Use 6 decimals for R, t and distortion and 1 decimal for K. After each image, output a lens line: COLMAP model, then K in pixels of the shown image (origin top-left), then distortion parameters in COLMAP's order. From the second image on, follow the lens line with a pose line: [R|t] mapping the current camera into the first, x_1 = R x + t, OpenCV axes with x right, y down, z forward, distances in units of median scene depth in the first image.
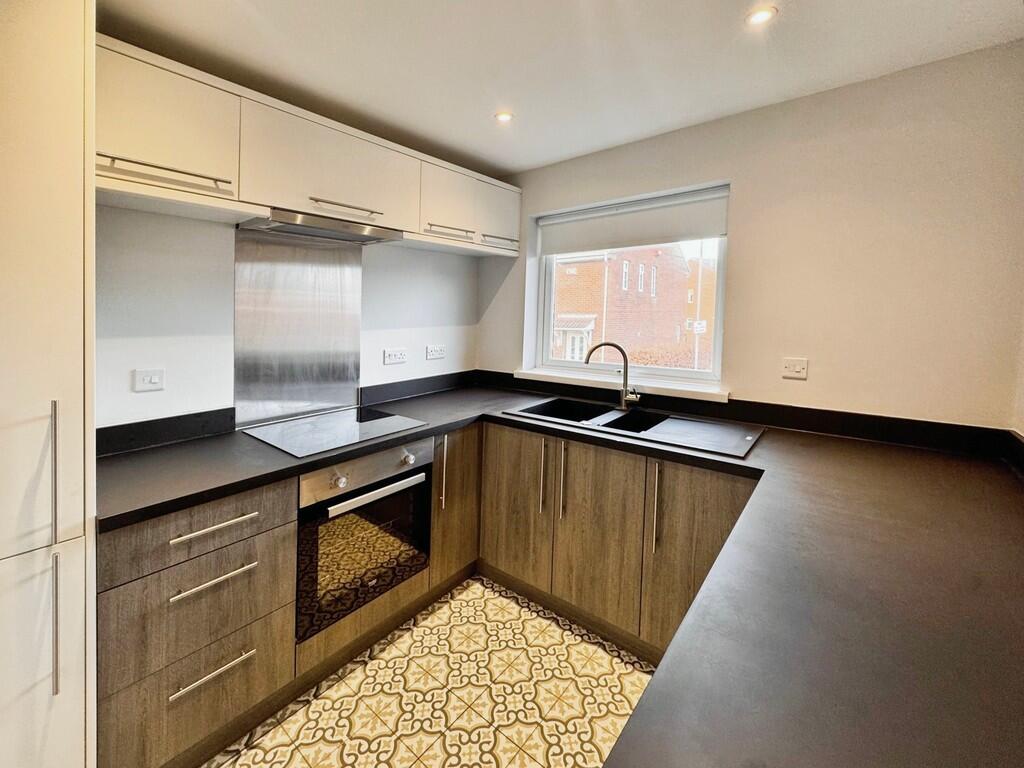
lens RADIAL K [[417.9, 0, 512.7], [0, 417.9, 327.4], [0, 0, 1]] dist [0.000296, -0.011097]
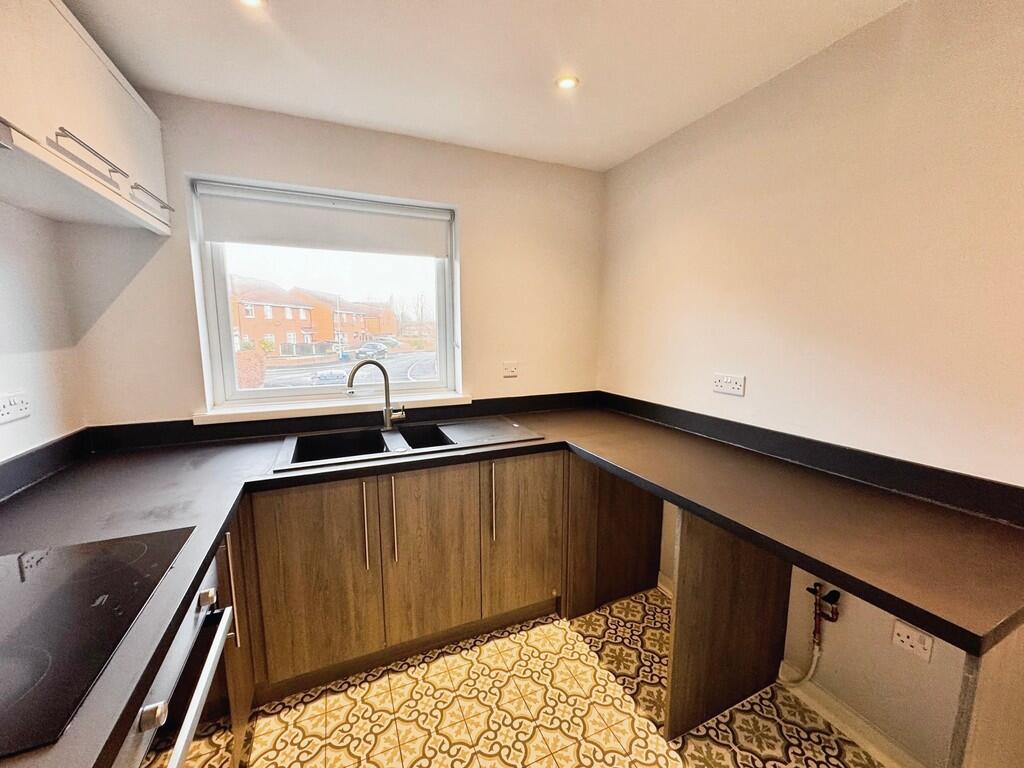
lens RADIAL K [[406.9, 0, 512.0], [0, 406.9, 384.0], [0, 0, 1]] dist [0.013951, 0.000420]
pose [[0.459231, -0.123868, 0.879638, -0.473898], [0.022428, 0.991531, 0.127916, -0.023415], [-0.888034, -0.039014, 0.458120, 0.374195]]
